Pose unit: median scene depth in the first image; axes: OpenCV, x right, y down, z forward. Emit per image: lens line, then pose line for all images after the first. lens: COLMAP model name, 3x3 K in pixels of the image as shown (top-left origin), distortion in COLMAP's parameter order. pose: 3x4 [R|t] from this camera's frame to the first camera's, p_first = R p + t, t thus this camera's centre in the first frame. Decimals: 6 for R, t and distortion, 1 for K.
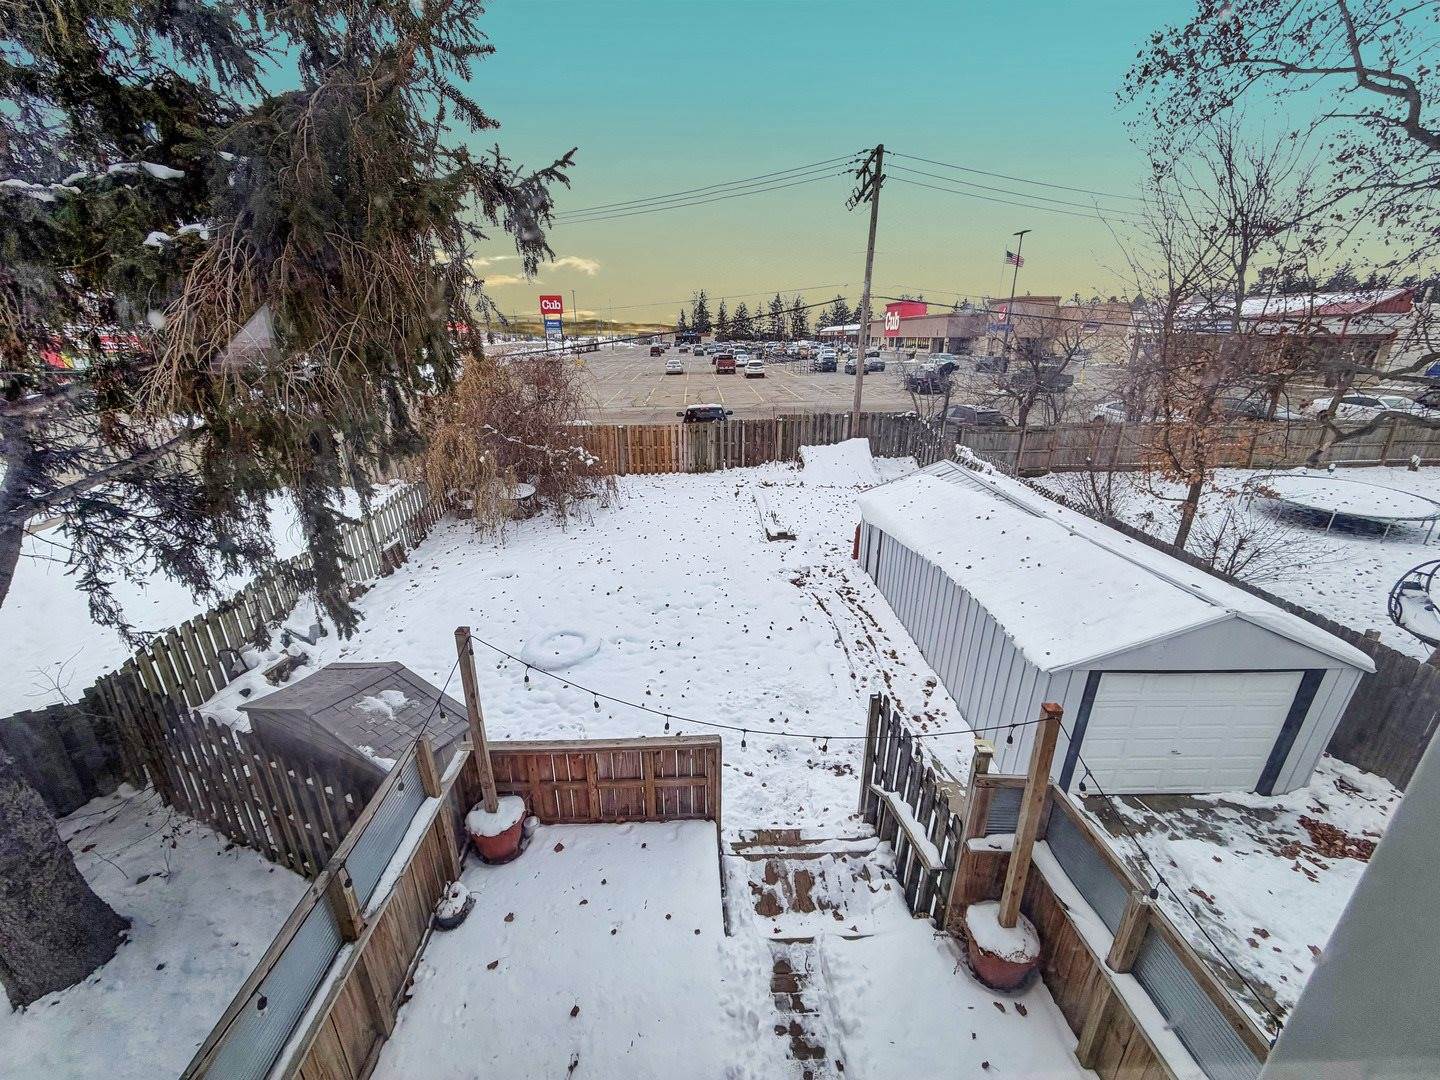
lens RADIAL K [[573.3, 0, 720.0], [0, 573.3, 540.0], [0, 0, 1]] dist [-0.001199, -0.000218]
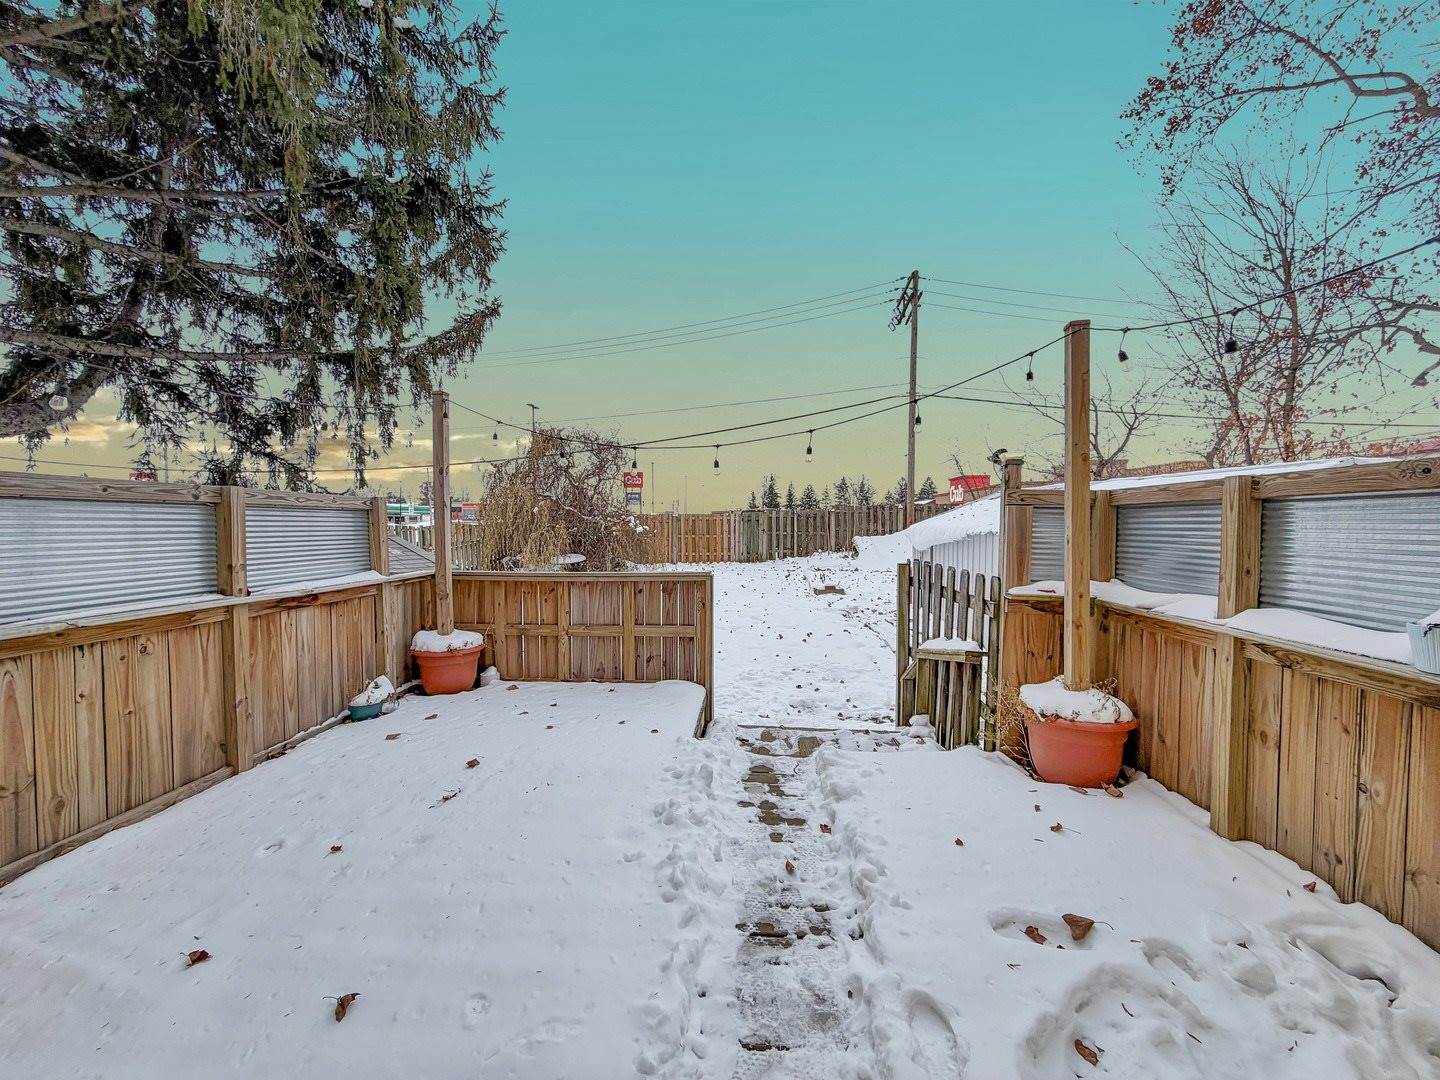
lens RADIAL K [[573.3, 0, 720.0], [0, 573.3, 540.0], [0, 0, 1]] dist [-0.001199, -0.000218]
pose [[0.992586, 0.001452, -0.121535, 0.035024], [-0.038751, 0.951527, -0.305114, 0.168402], [0.115201, 0.307561, 0.944529, 0.052679]]
